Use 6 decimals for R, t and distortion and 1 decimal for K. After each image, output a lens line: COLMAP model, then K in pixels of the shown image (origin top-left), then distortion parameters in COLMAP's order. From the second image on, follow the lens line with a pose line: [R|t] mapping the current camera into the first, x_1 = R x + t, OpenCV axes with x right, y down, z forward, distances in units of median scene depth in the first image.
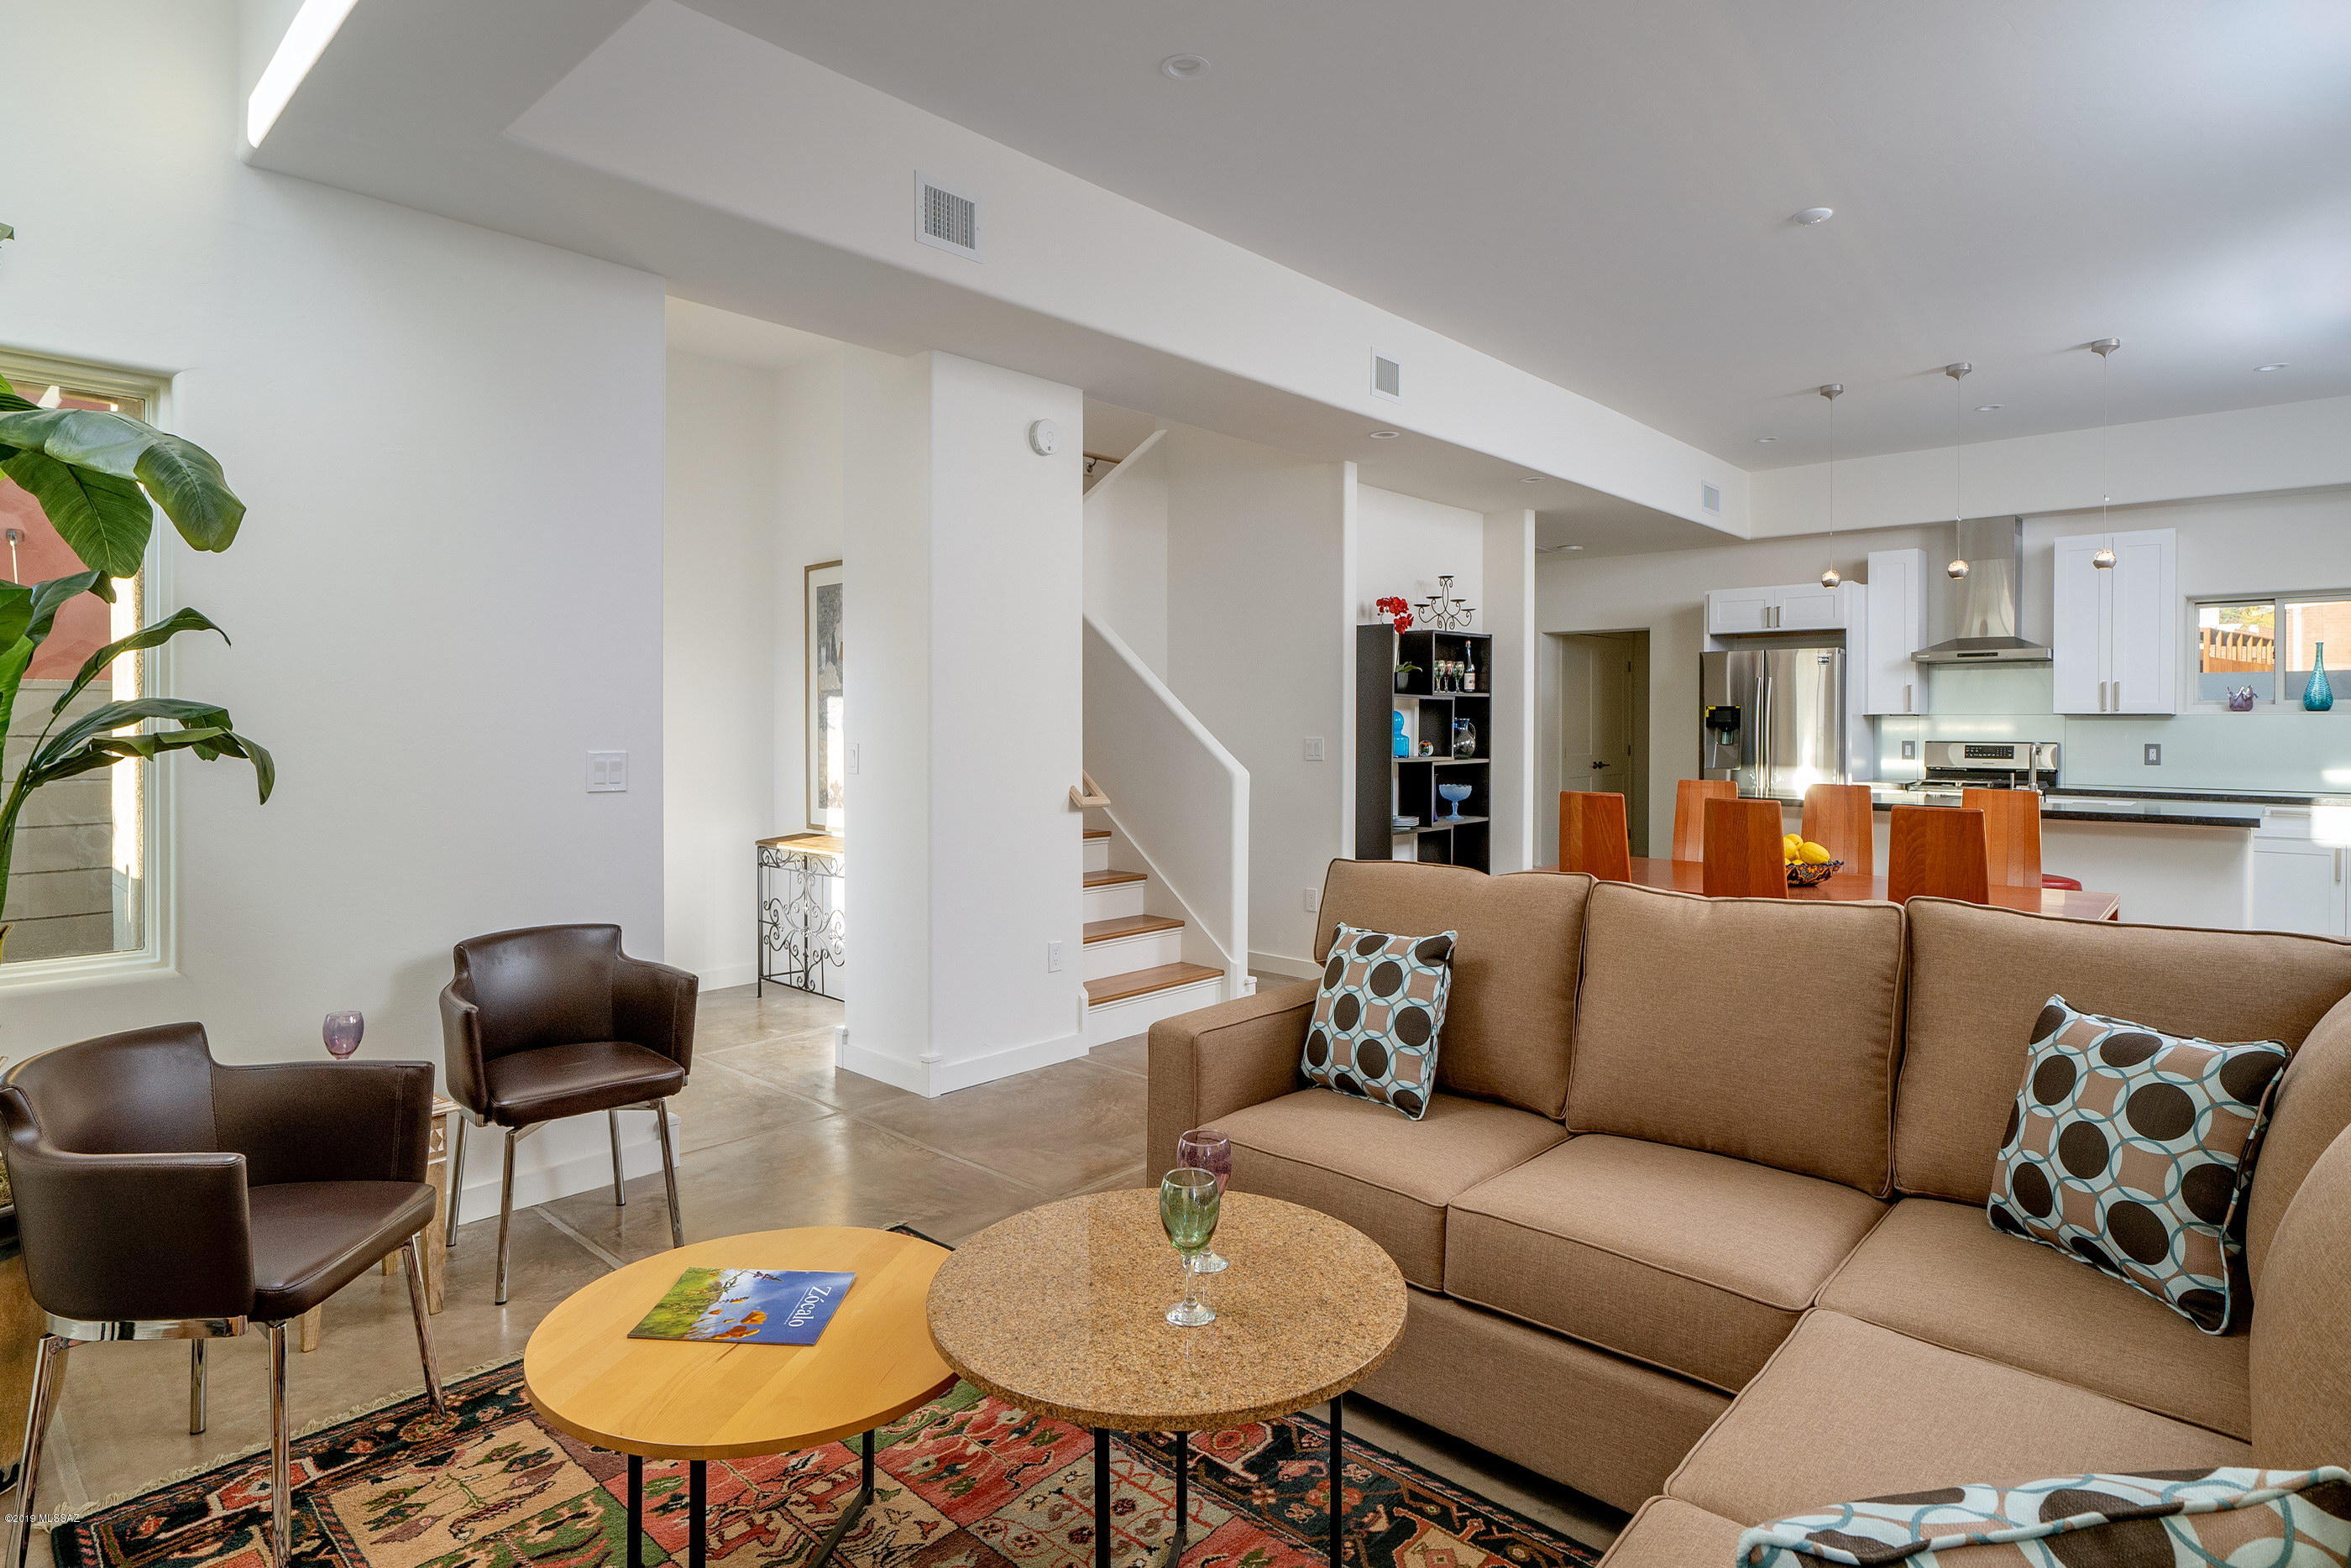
lens RADIAL K [[1242.8, 0, 1228.7], [0, 1242.8, 717.6], [0, 0, 1]] dist [-0.006097, -0.000610]
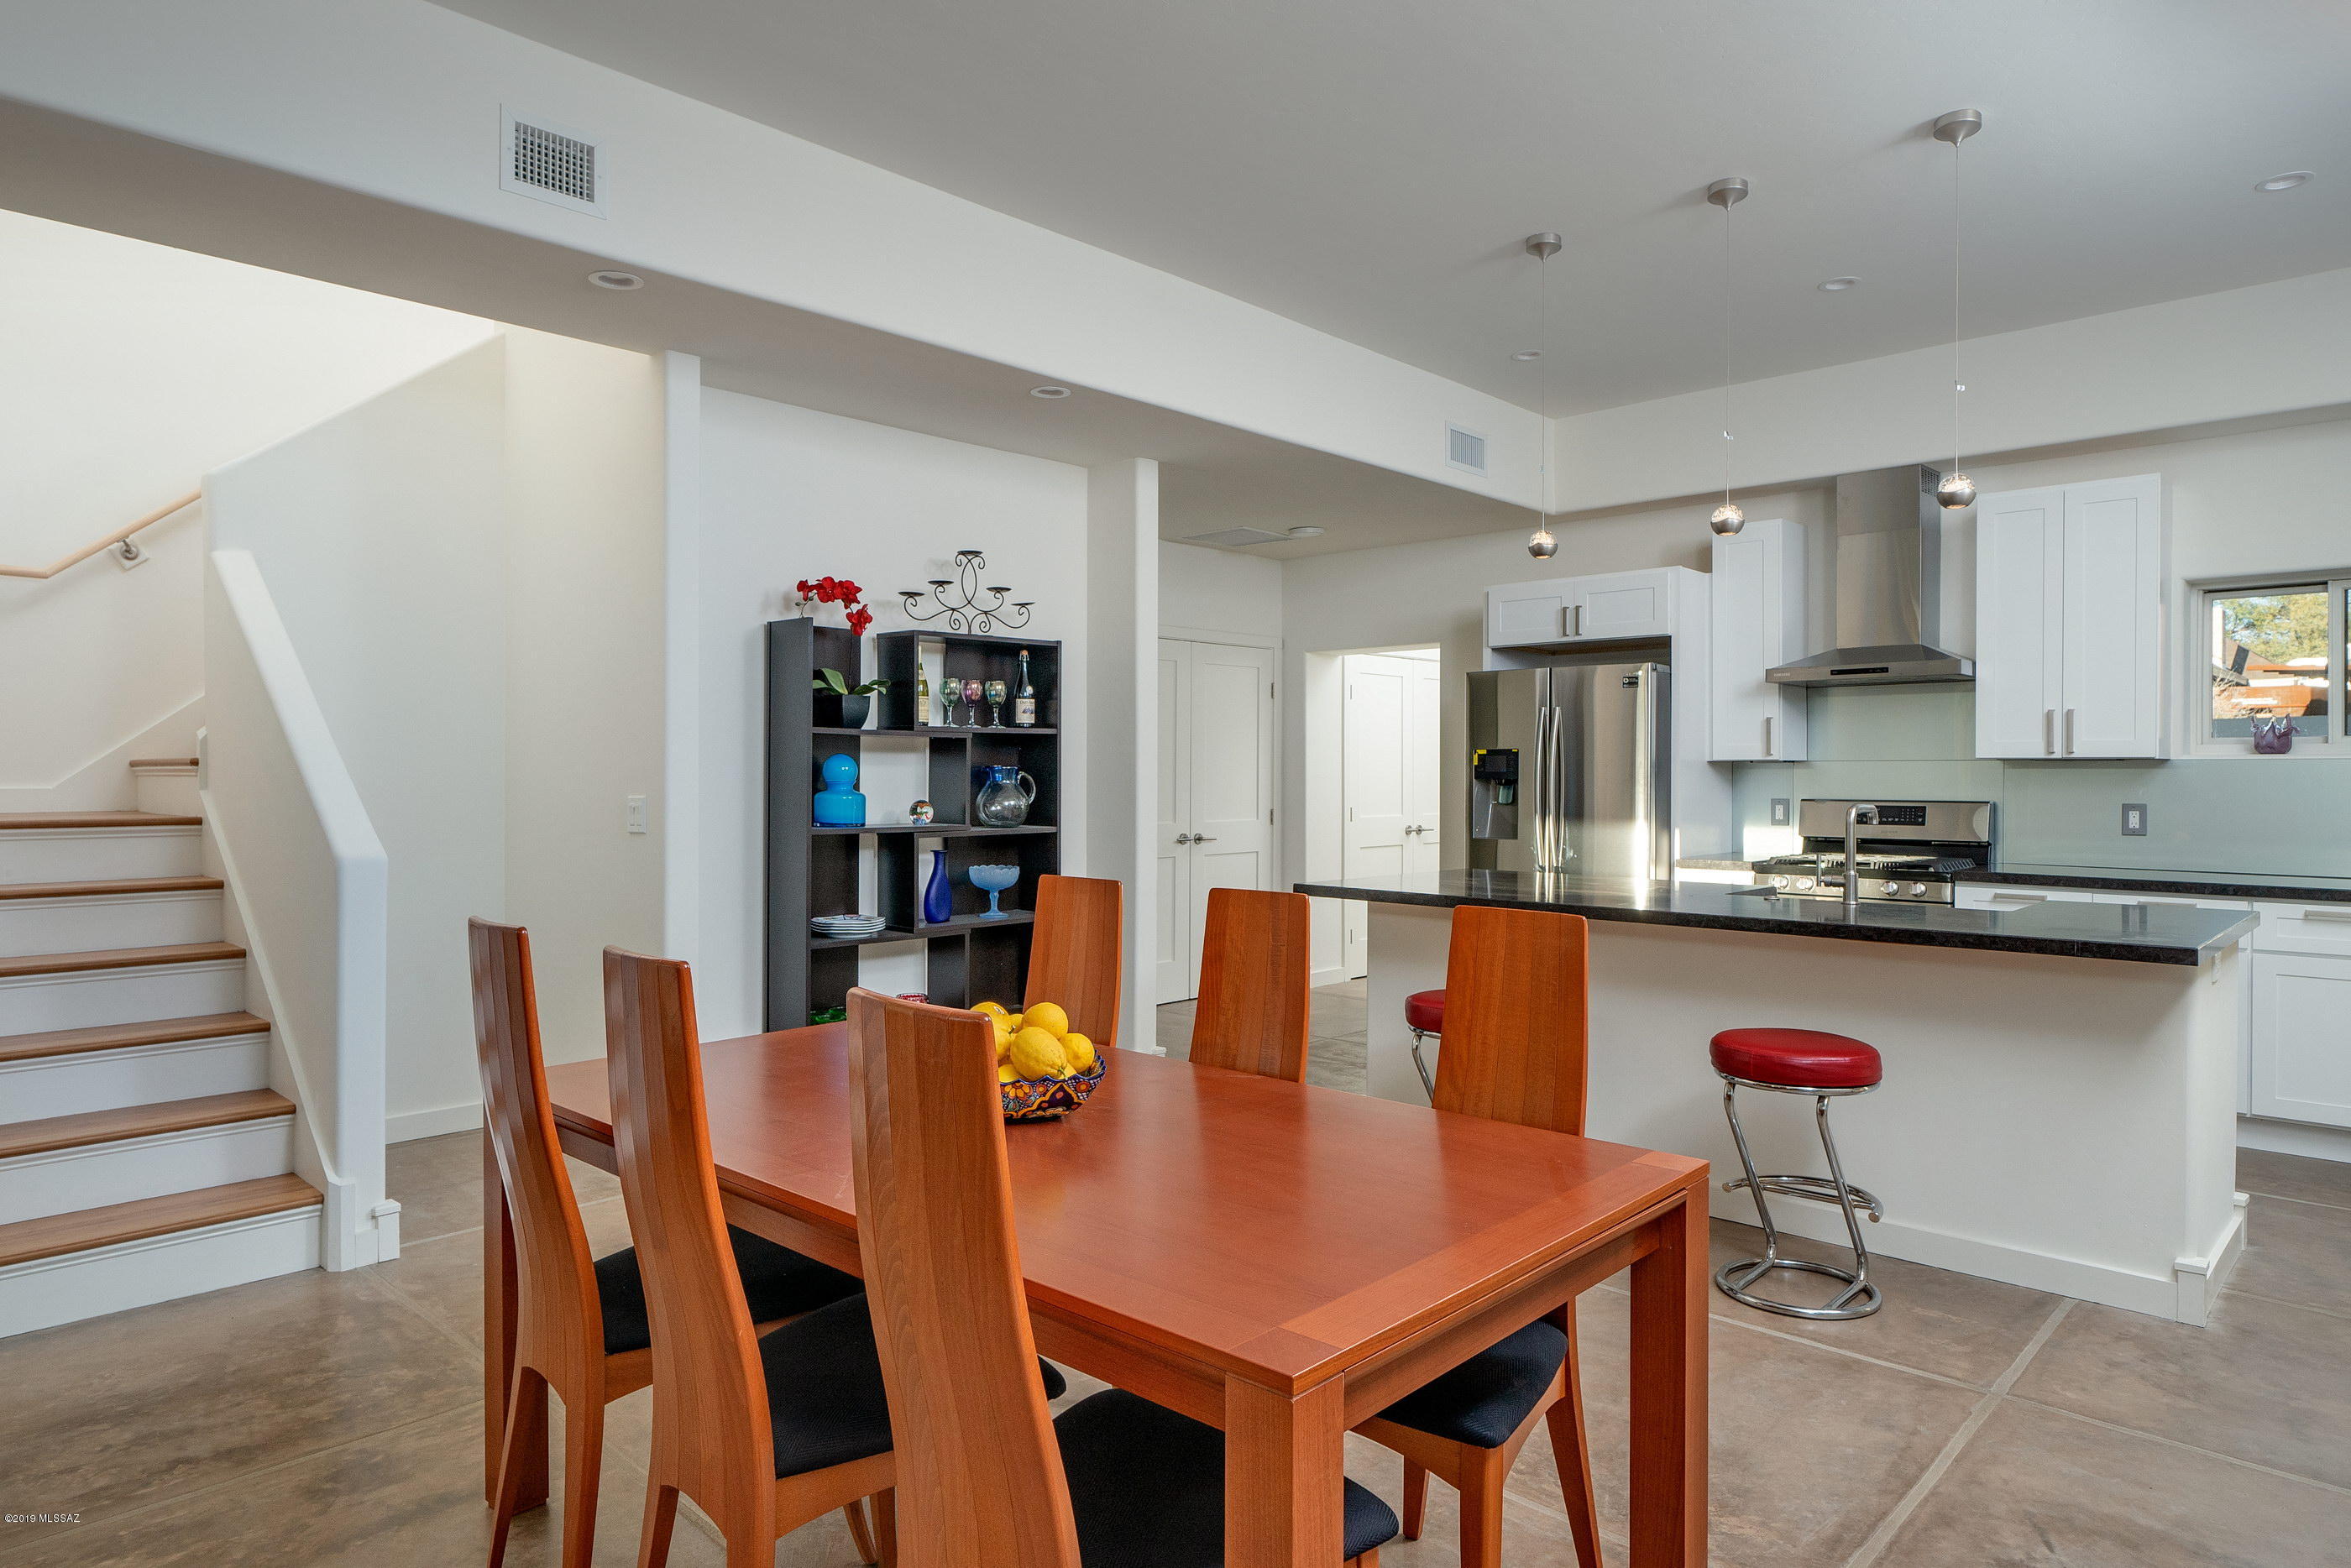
lens RADIAL K [[1378.6, 0, 1094.8], [0, 1378.6, 771.2], [0, 0, 1]] dist [0.002820, 0.002442]
pose [[0.997728, 0.000099, -0.067377, 0.244058], [0.000101, 0.999996, 0.002968, 0.001081], [0.067377, -0.002968, 0.997723, 0.227229]]
